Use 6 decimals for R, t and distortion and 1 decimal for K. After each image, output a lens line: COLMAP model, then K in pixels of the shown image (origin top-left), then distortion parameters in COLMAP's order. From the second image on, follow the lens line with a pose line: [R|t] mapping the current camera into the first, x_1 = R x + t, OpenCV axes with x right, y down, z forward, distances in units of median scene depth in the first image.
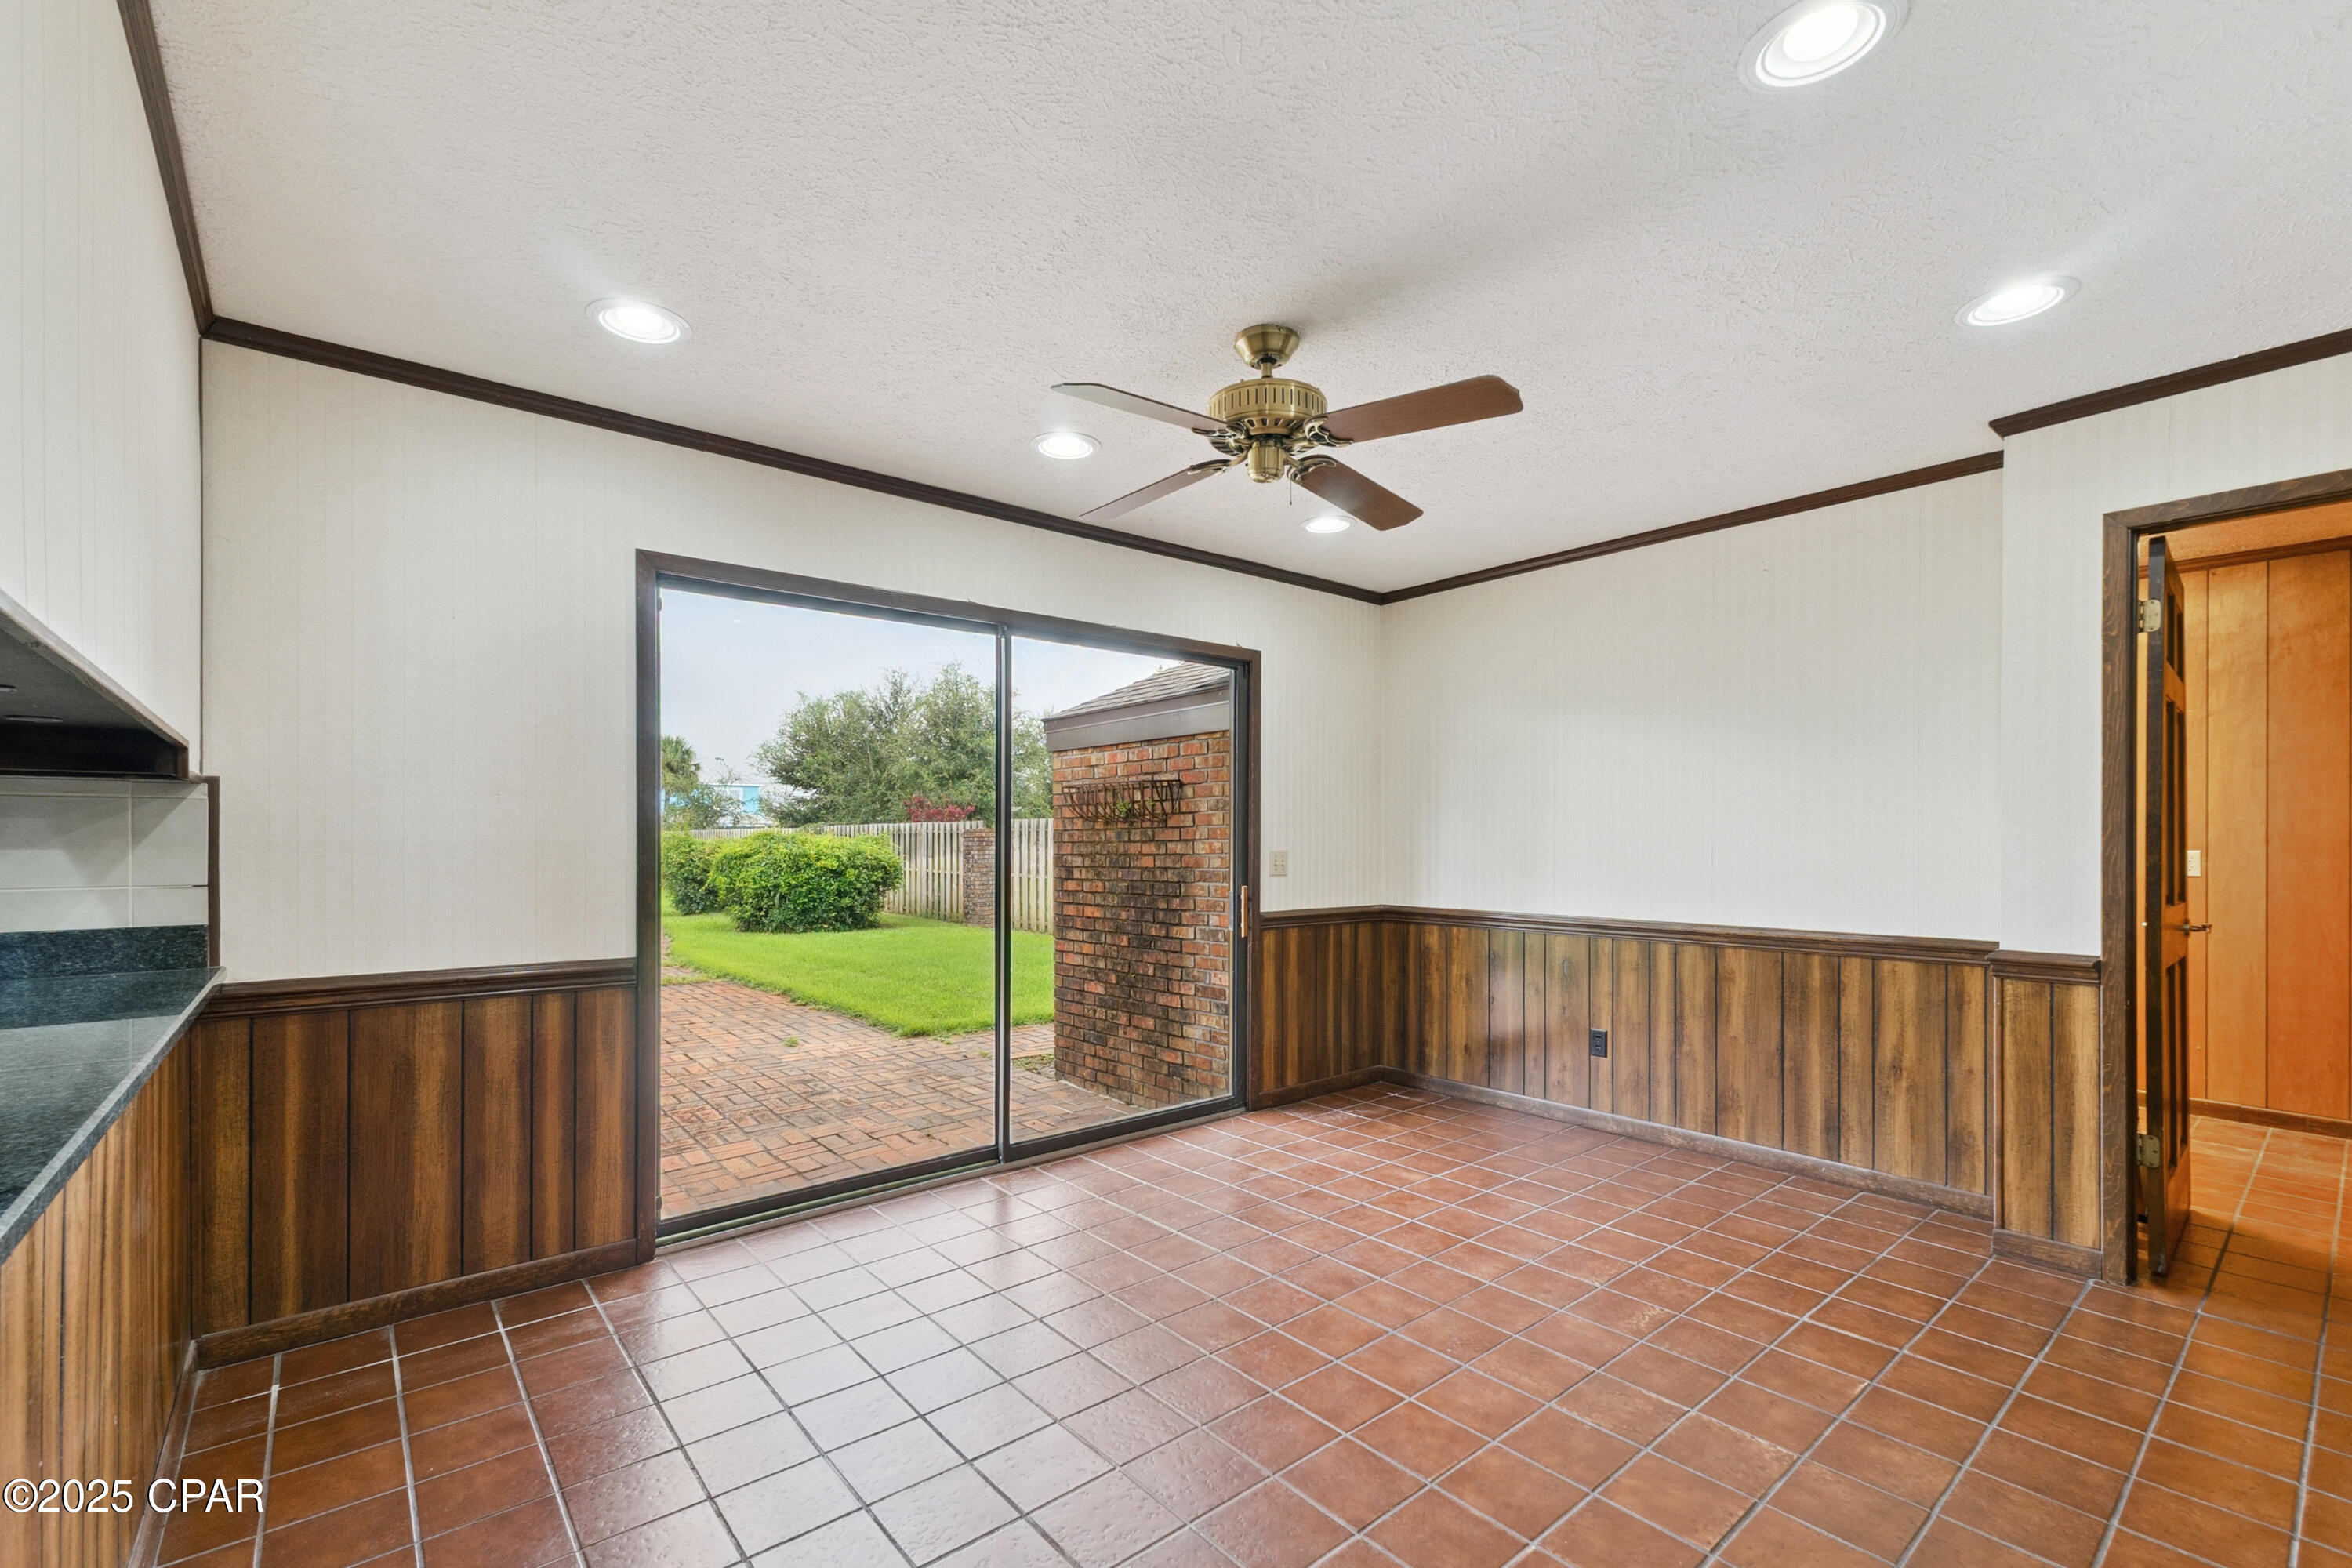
lens RADIAL K [[1000.3, 0, 1202.9], [0, 1000.3, 838.9], [0, 0, 1]] dist [0.001194, 0.000414]
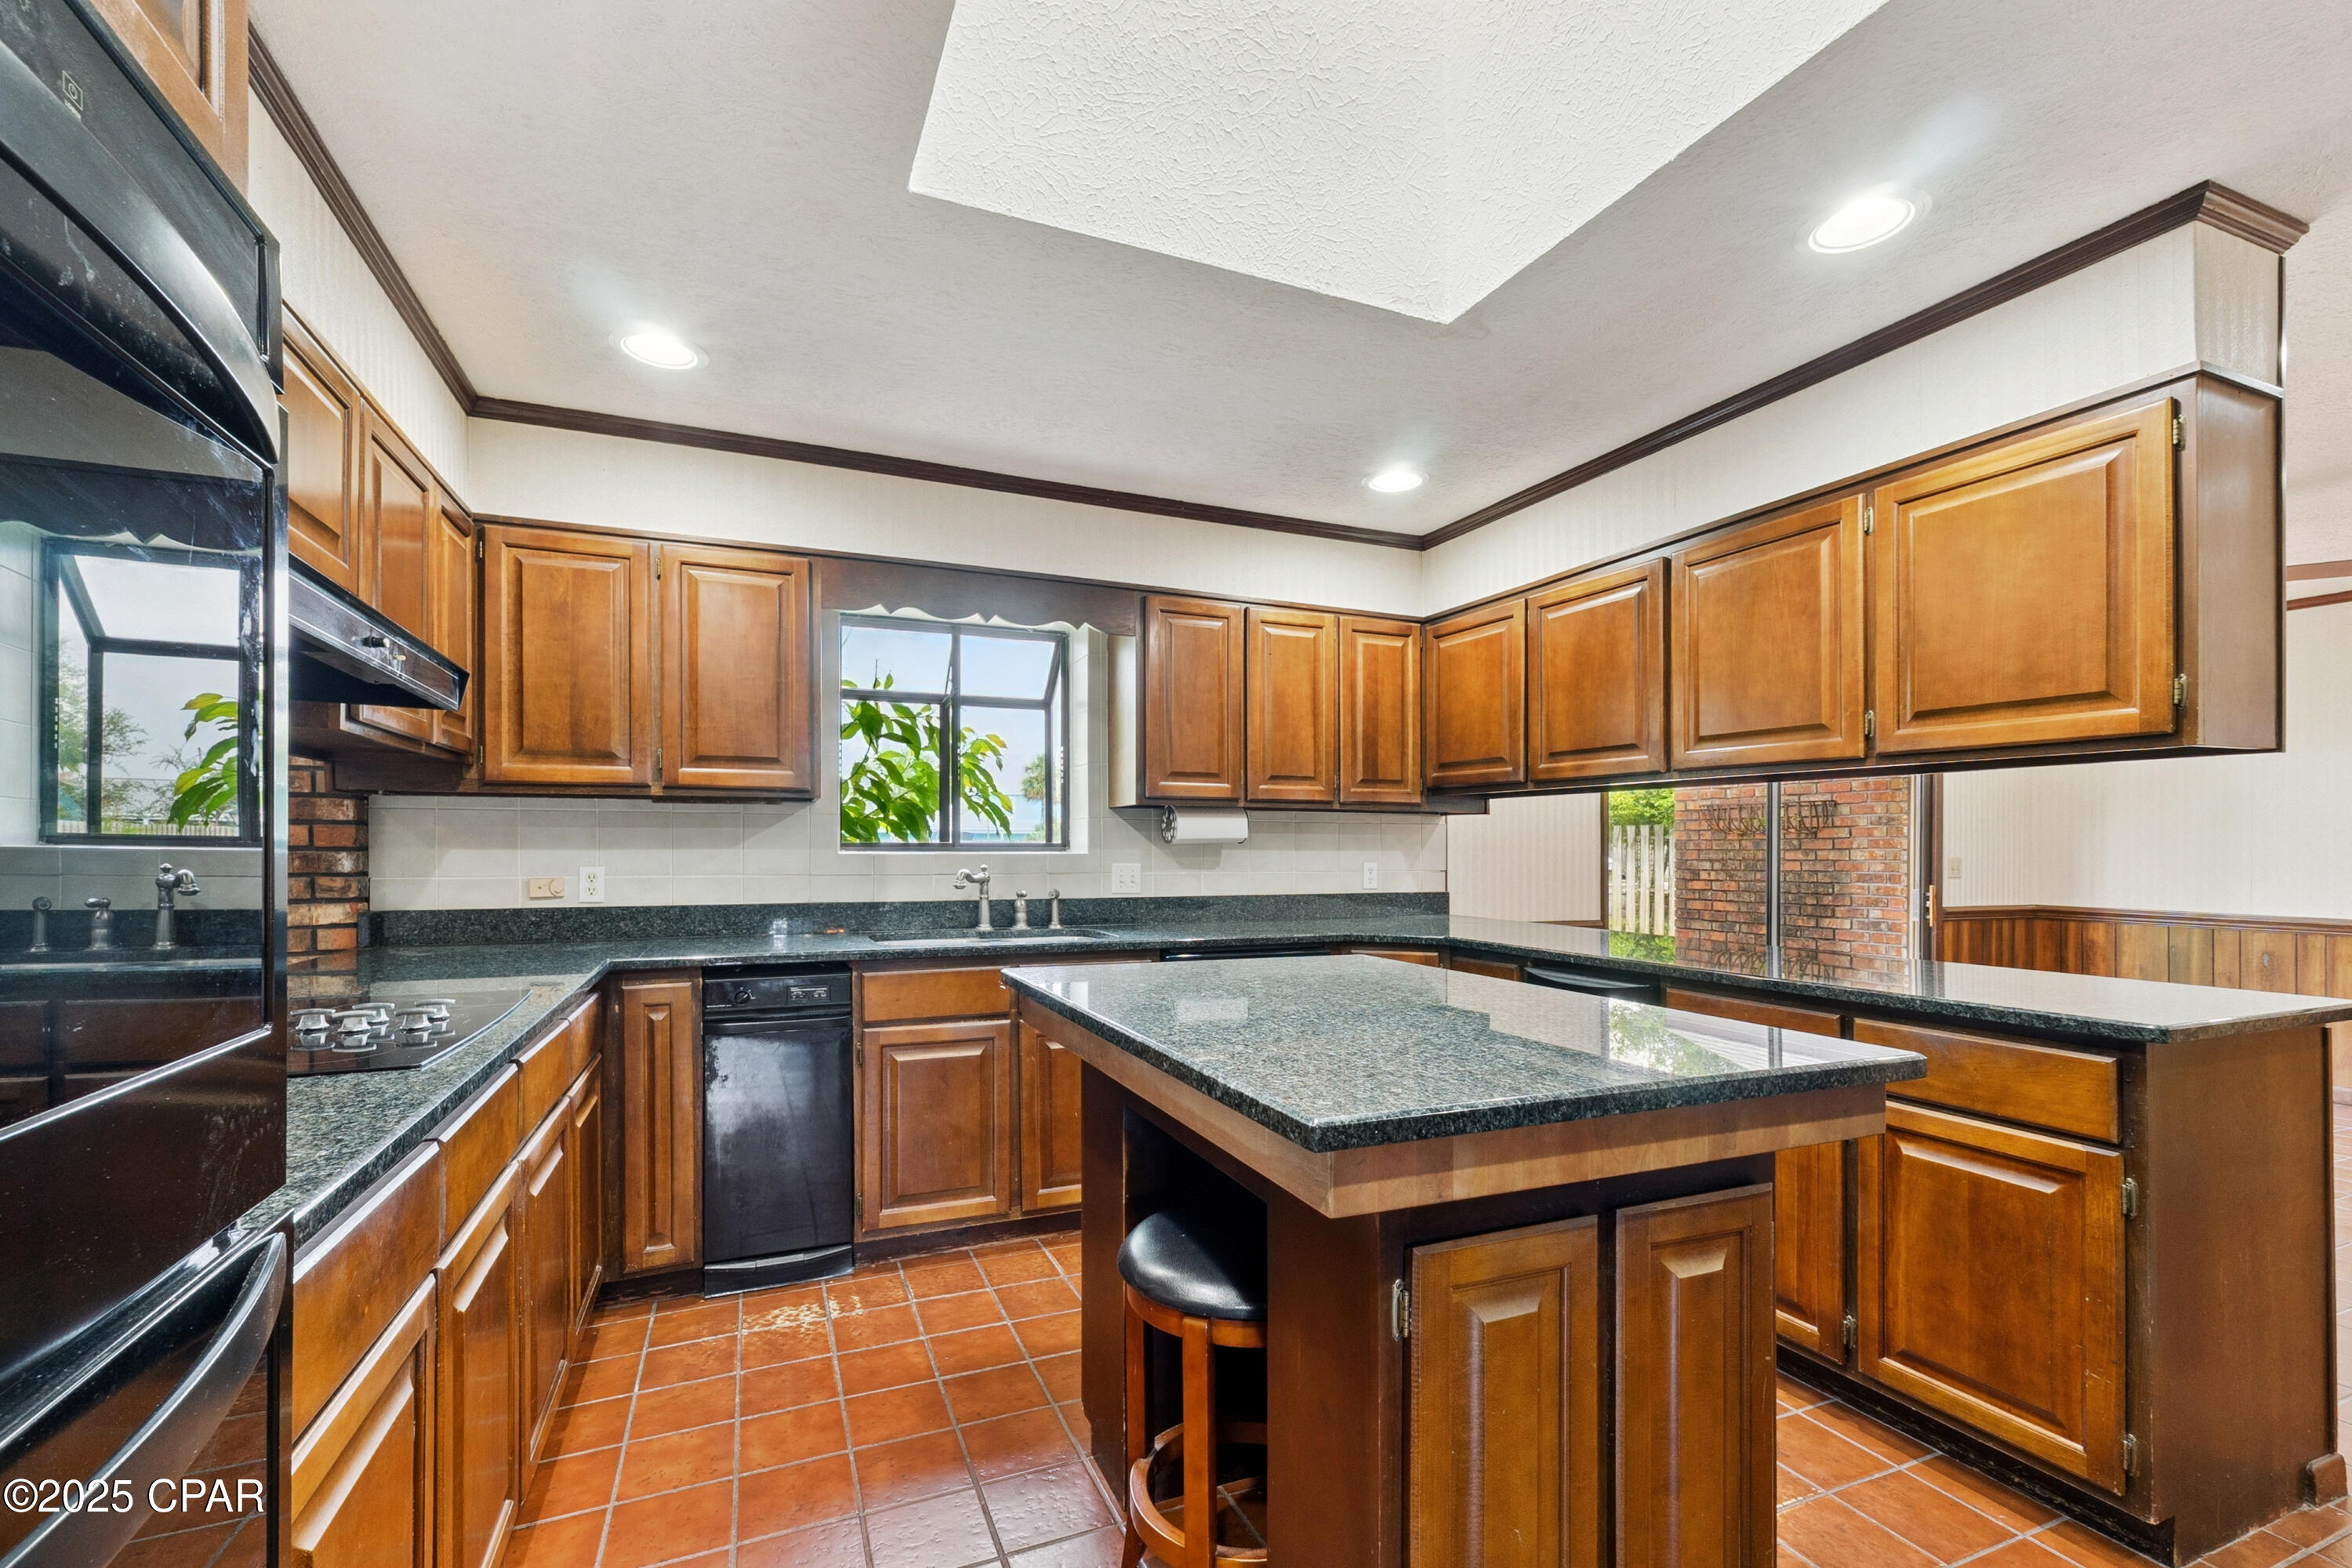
lens RADIAL K [[1000.3, 0, 1172.4], [0, 1000.3, 838.6], [0, 0, 1]] dist [0.001194, 0.000414]
pose [[0.951480, 0.001568, -0.307705, -0.423597], [-0.004005, 0.999965, -0.007287, 0.000843], [0.307683, 0.008166, 0.951454, -0.431756]]
